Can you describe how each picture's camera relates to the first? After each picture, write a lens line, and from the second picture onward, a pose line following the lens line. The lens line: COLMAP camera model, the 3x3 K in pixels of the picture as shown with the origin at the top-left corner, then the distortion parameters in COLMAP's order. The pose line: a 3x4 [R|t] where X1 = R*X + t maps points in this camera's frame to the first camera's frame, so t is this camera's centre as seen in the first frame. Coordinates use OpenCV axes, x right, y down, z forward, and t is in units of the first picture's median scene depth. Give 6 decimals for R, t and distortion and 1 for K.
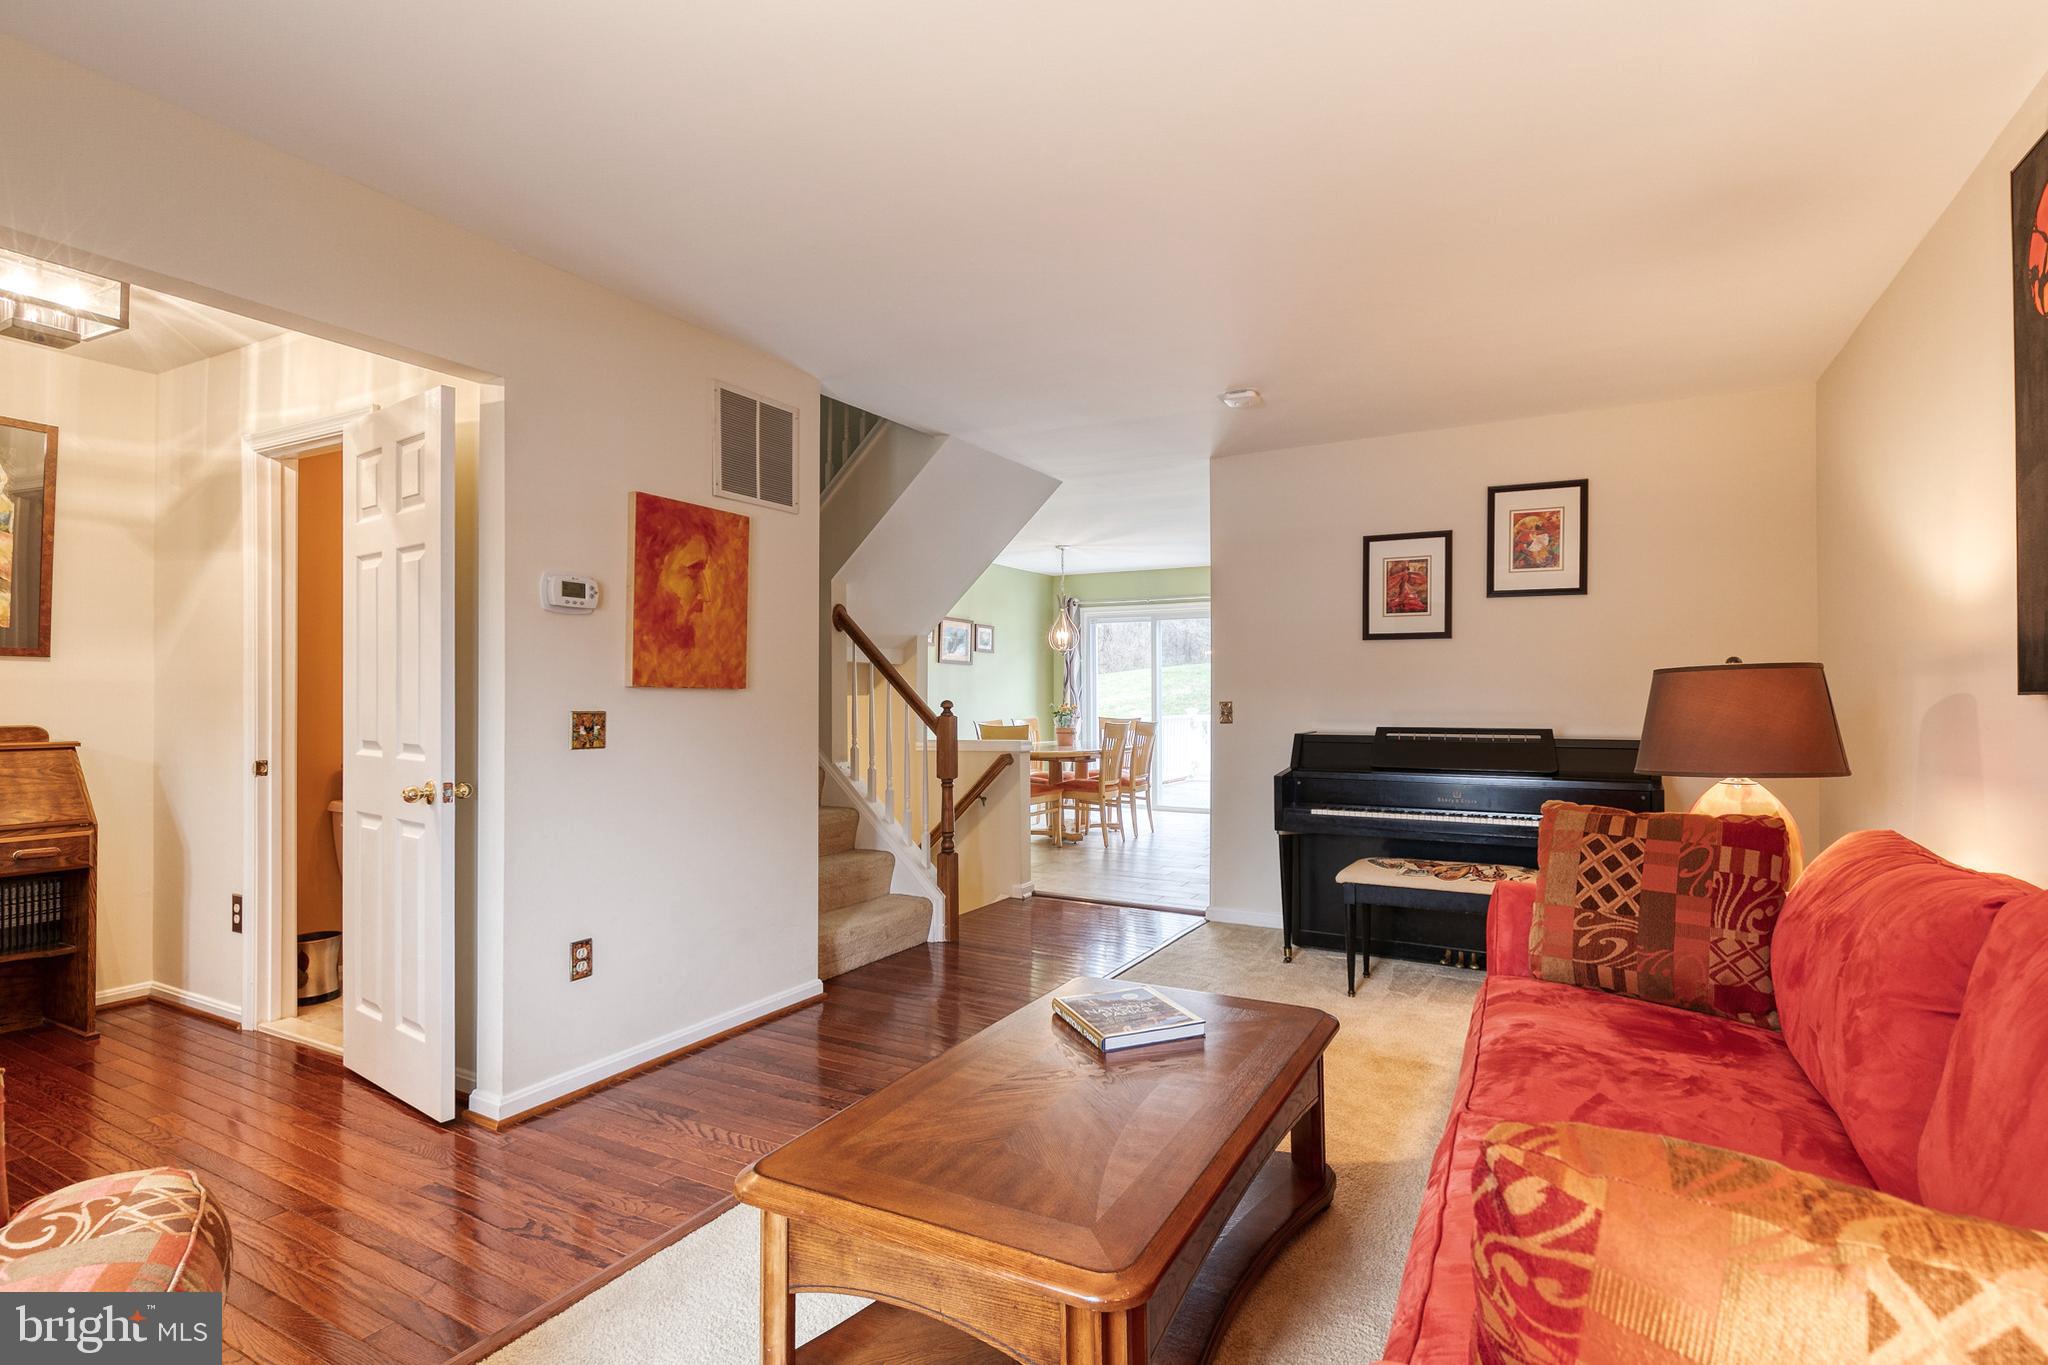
lens RADIAL K [[954.3, 0, 1024.0], [0, 954.3, 682.5], [0, 0, 1]] dist [0.001379, -0.000076]
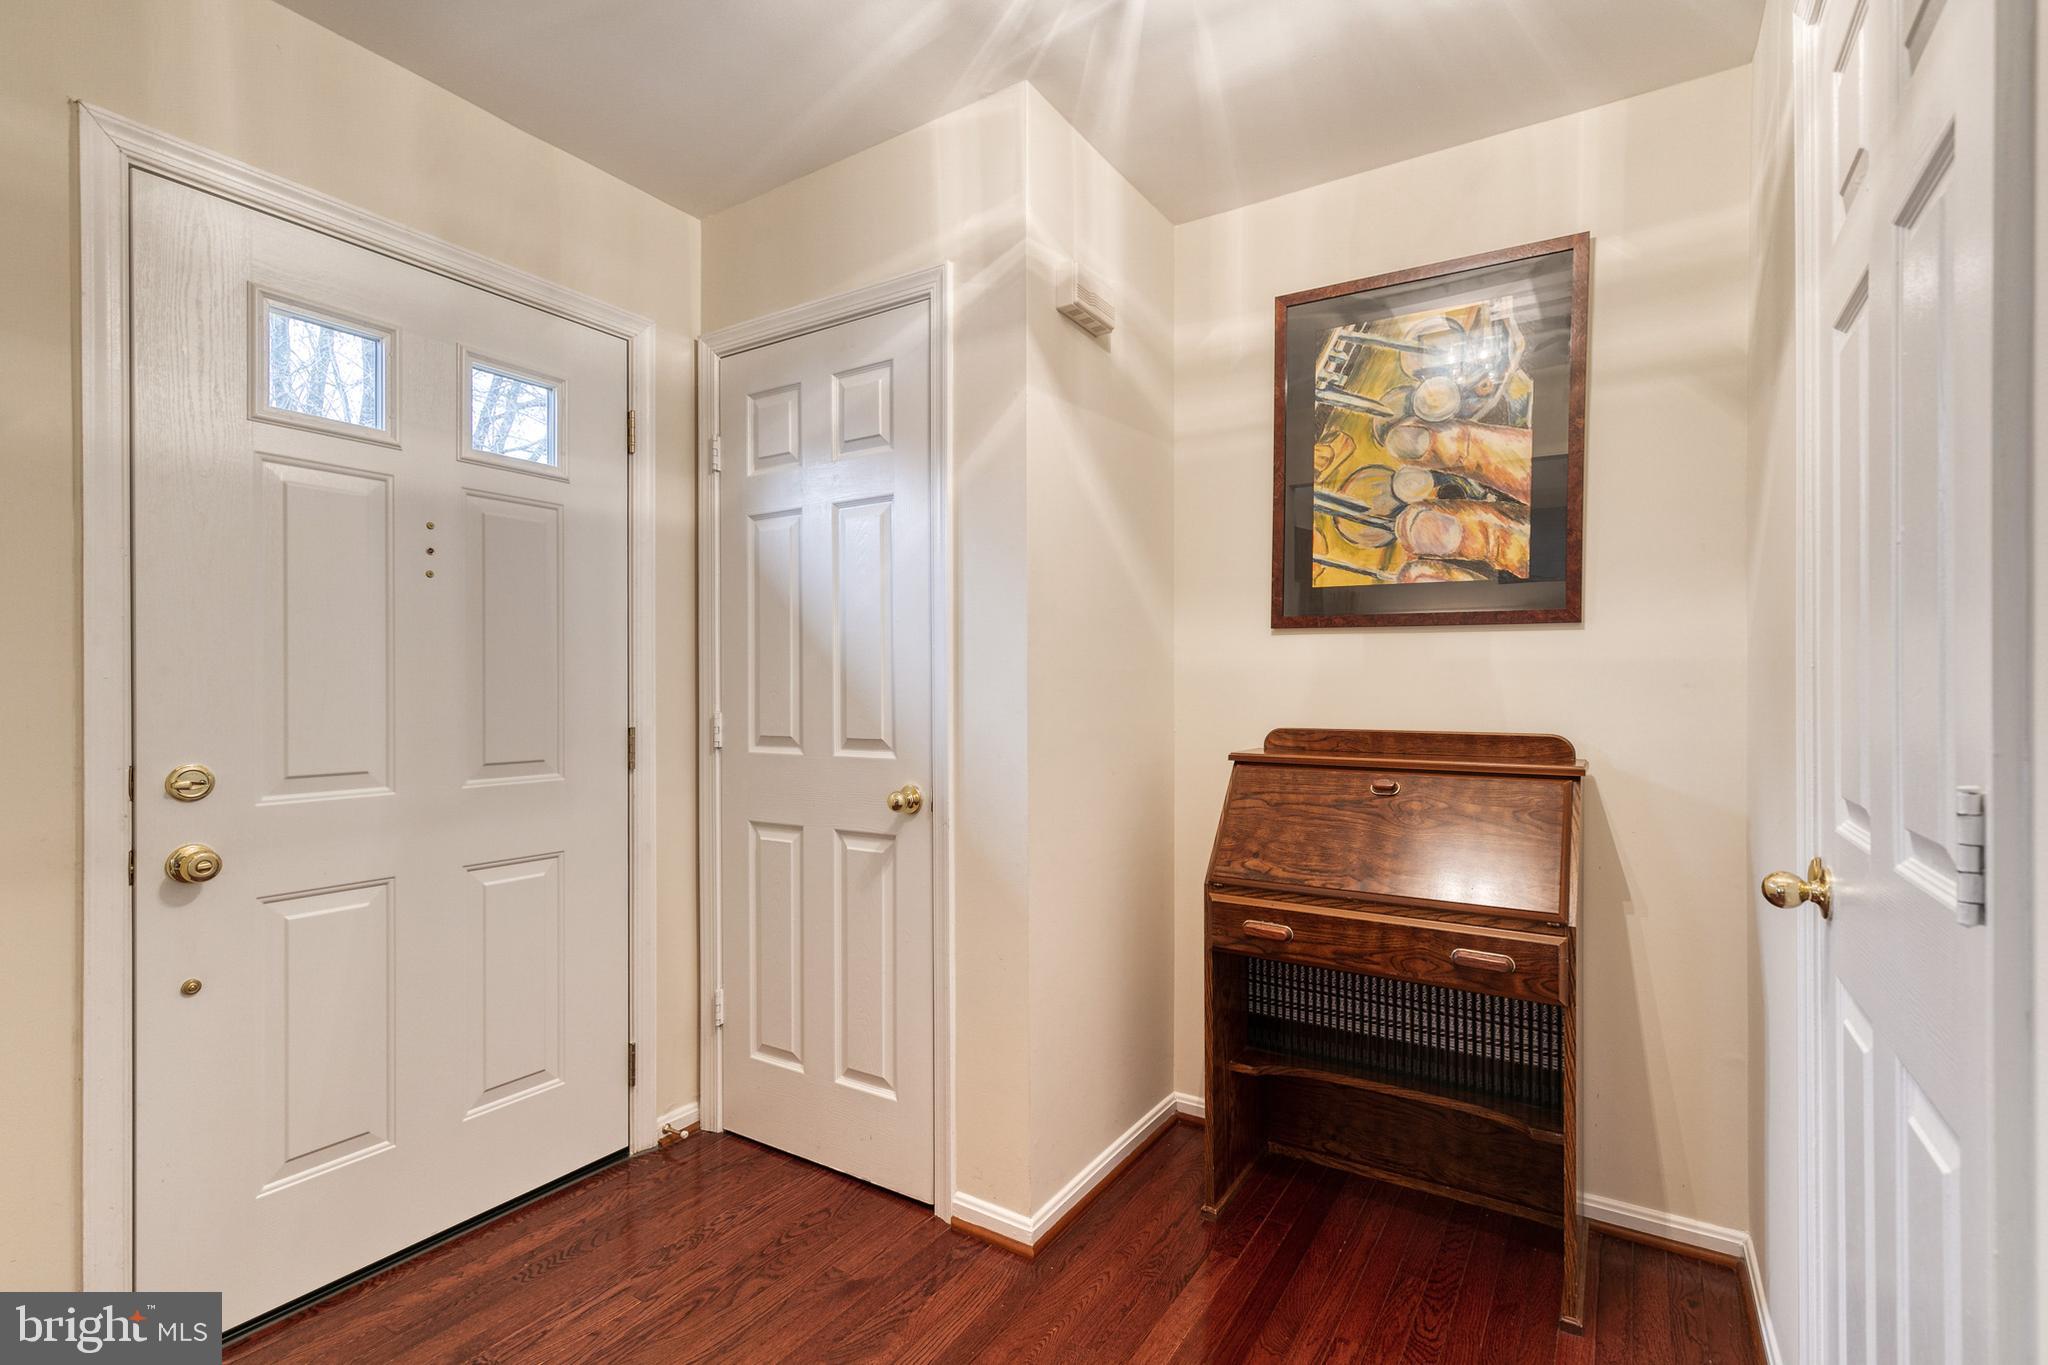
lens RADIAL K [[954.3, 0, 1024.0], [0, 954.3, 682.5], [0, 0, 1]] dist [0.001379, -0.000076]
pose [[-0.060950, 0.000456, -0.998141, -0.409577], [0.007082, 0.999975, 0.000025, 0.009221], [0.998116, -0.007067, -0.060951, 0.704429]]
